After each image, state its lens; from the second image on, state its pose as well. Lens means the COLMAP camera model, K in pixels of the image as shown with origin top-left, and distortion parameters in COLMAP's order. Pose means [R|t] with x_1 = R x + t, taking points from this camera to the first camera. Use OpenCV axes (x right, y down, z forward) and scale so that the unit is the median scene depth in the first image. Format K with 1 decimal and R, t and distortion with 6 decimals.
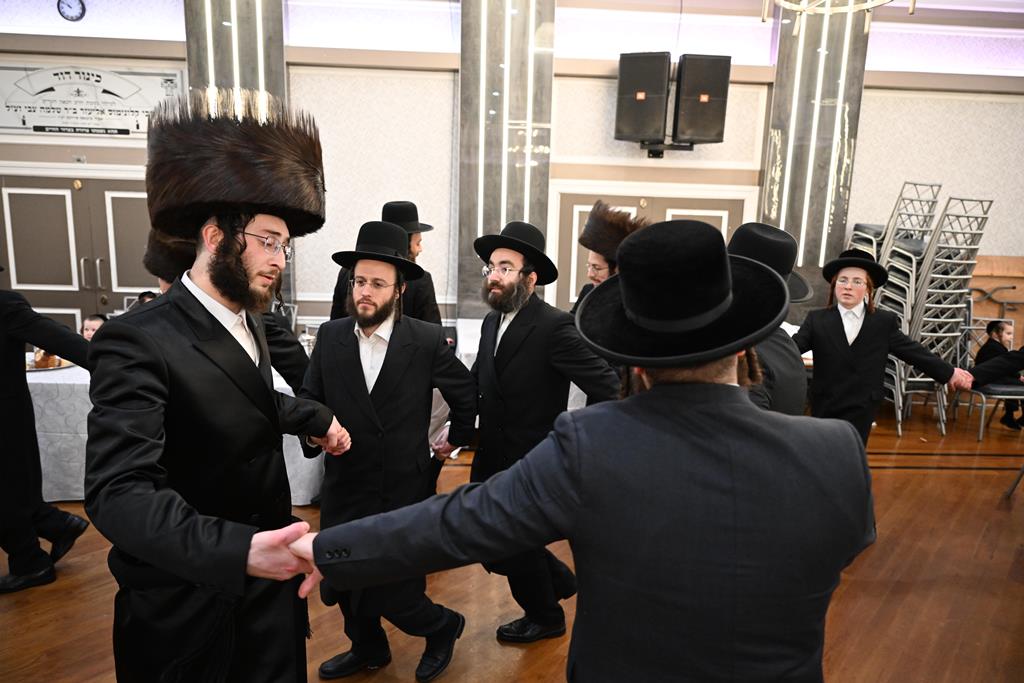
lens RADIAL K [[676.5, 0, 507.5], [0, 676.5, 338.5], [0, 0, 1]] dist [0.001649, -0.002709]
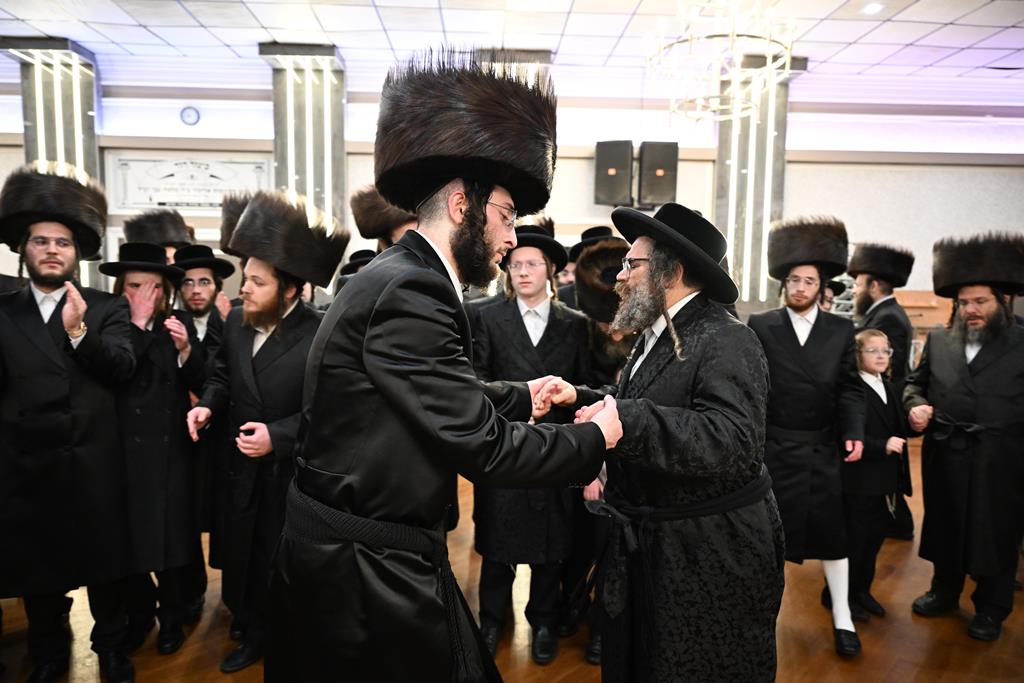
lens RADIAL K [[676.5, 0, 509.8], [0, 676.5, 343.3], [0, 0, 1]] dist [0.001649, -0.002709]
pose [[0.999582, -0.012385, -0.026141, 0.026186], [0.009805, 0.995274, -0.096608, 0.099955], [0.027214, 0.096312, 0.994979, -0.285056]]
